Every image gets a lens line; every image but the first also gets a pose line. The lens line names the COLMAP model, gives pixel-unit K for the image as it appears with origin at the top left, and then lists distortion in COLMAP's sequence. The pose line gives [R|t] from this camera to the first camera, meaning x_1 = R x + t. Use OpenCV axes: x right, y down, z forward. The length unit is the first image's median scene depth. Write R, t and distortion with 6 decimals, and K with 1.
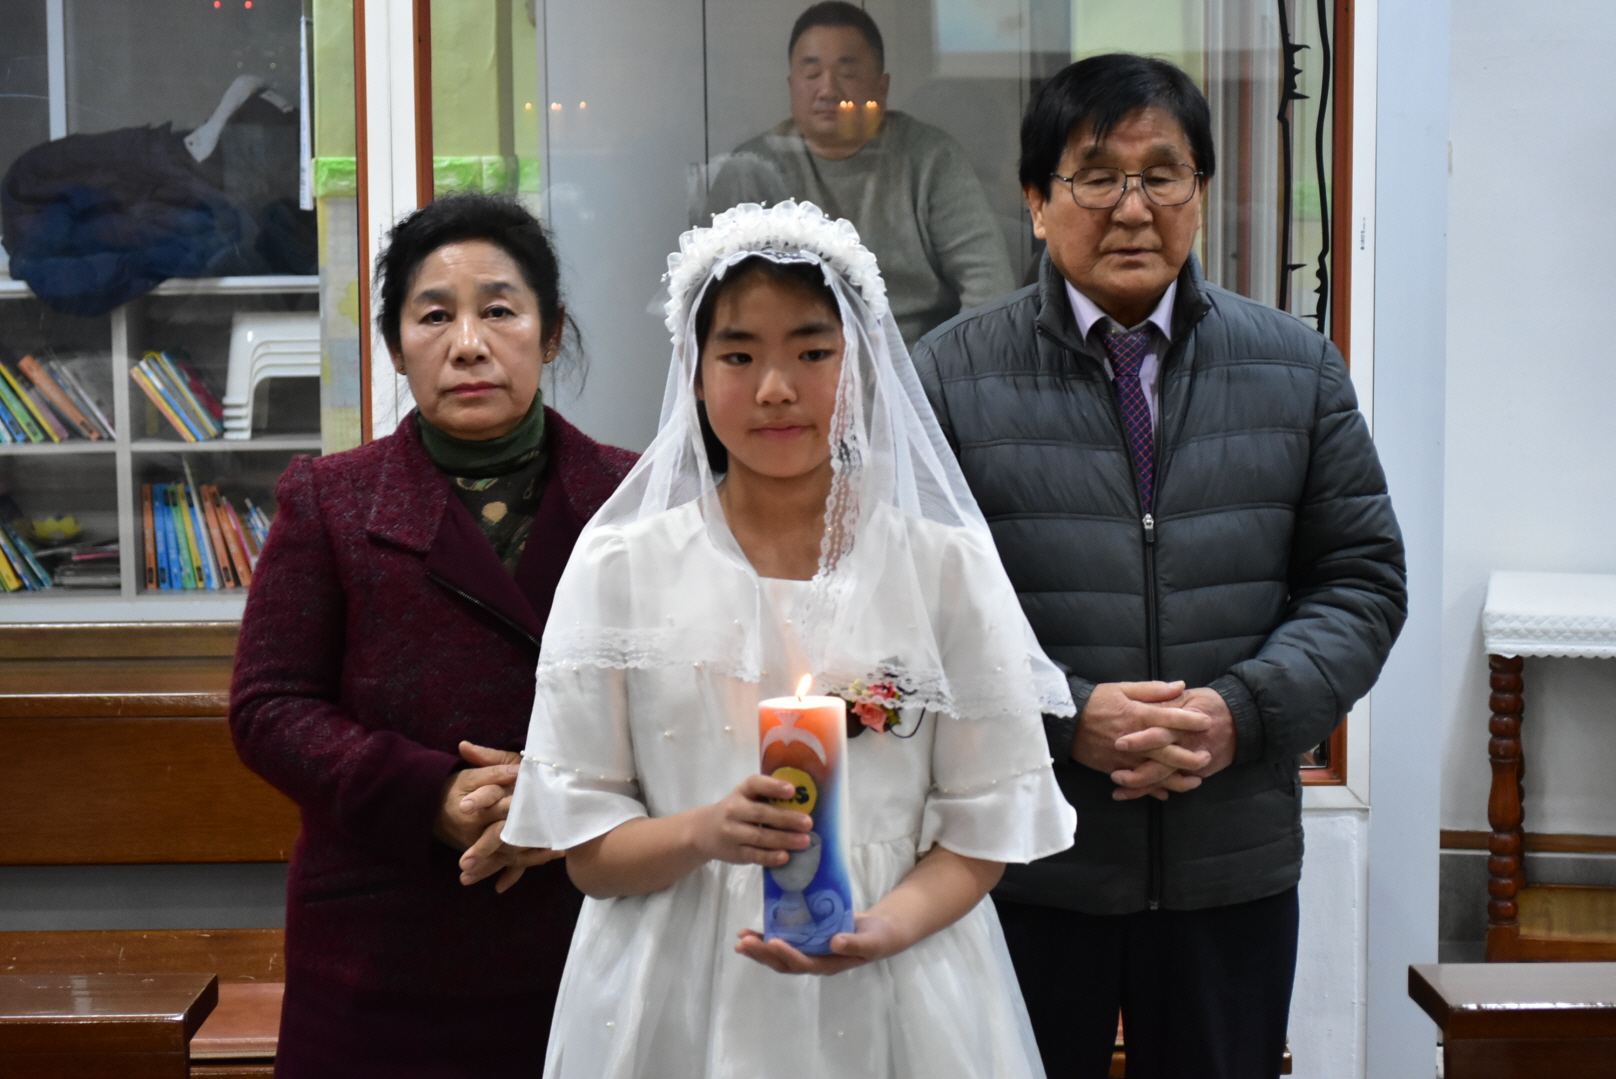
lens RADIAL K [[3775.8, 0, 808.0], [0, 3775.8, 539.5], [0, 0, 1]] dist [0.031619, -0.099226]
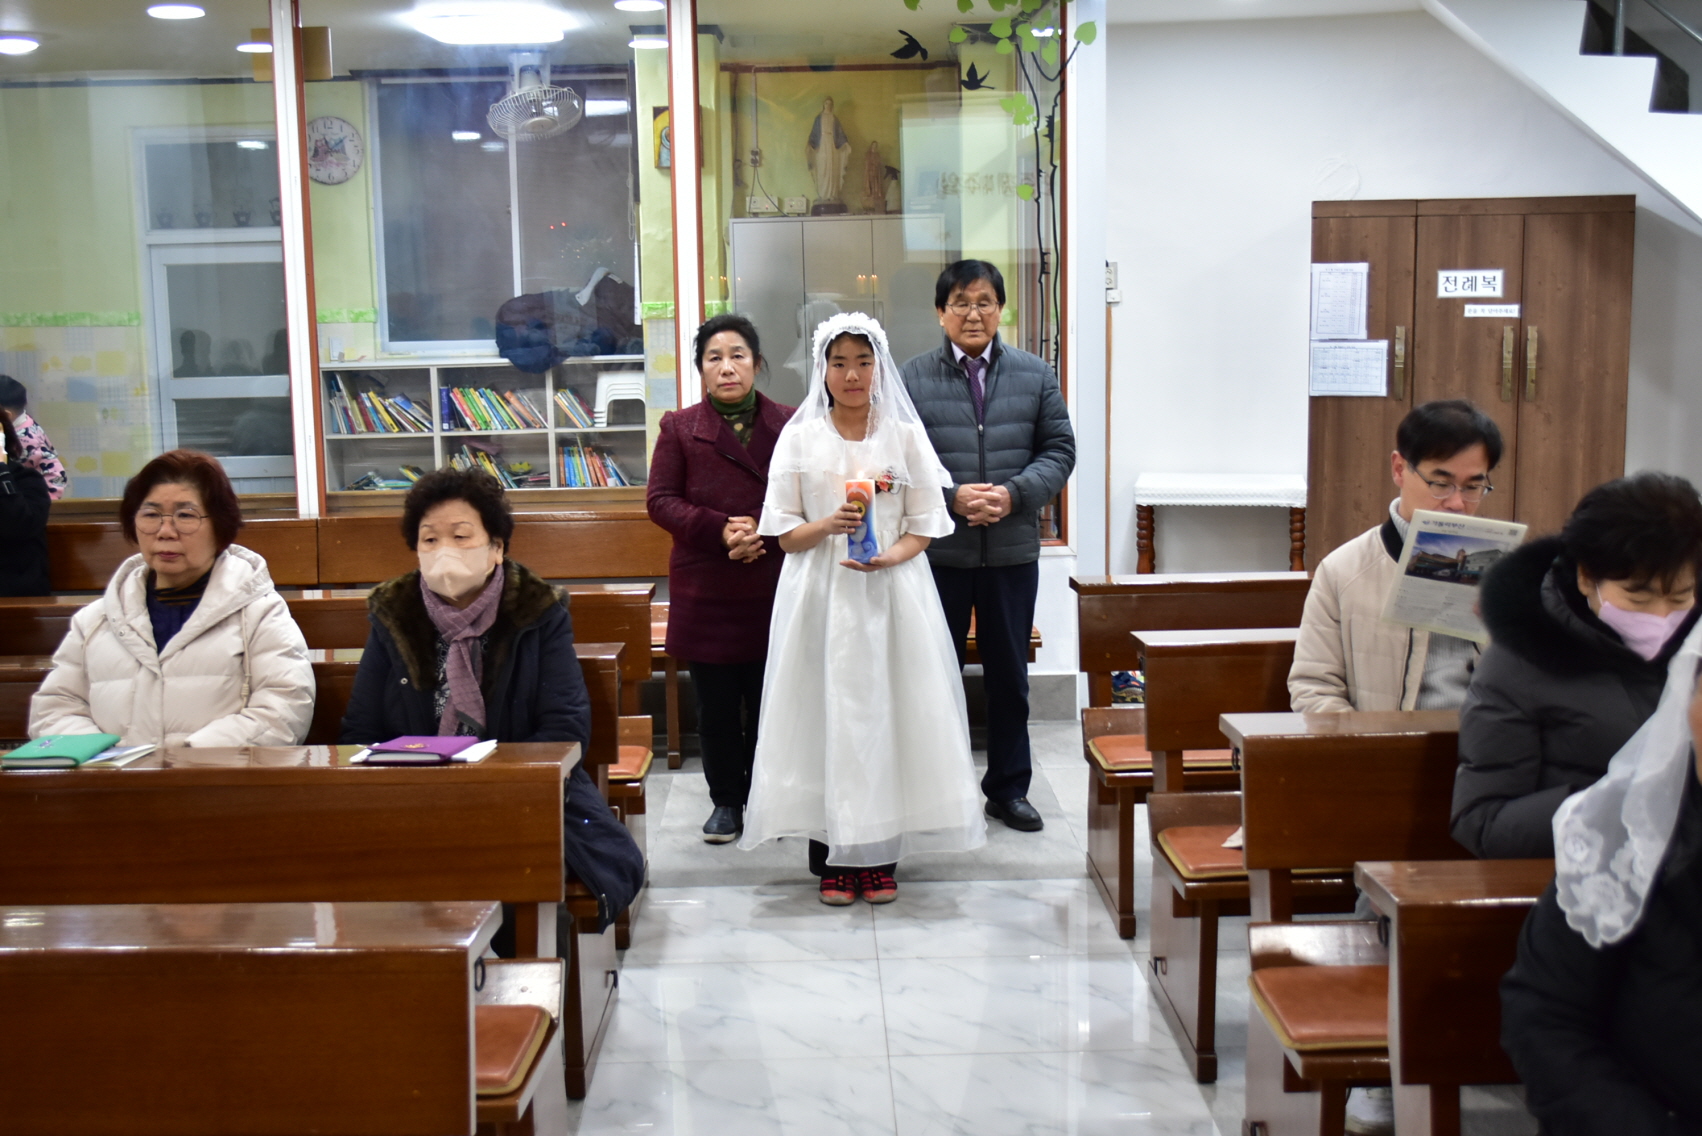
lens RADIAL K [[2043.8, 0, 815.5], [0, 2043.8, 564.3], [0, 0, 1]] dist [0.081287, 0.019331]
pose [[0.999904, -0.007751, -0.011469, -0.015816], [0.008040, 0.999644, 0.025426, 0.057085], [0.011267, -0.025515, 0.999611, -0.520964]]
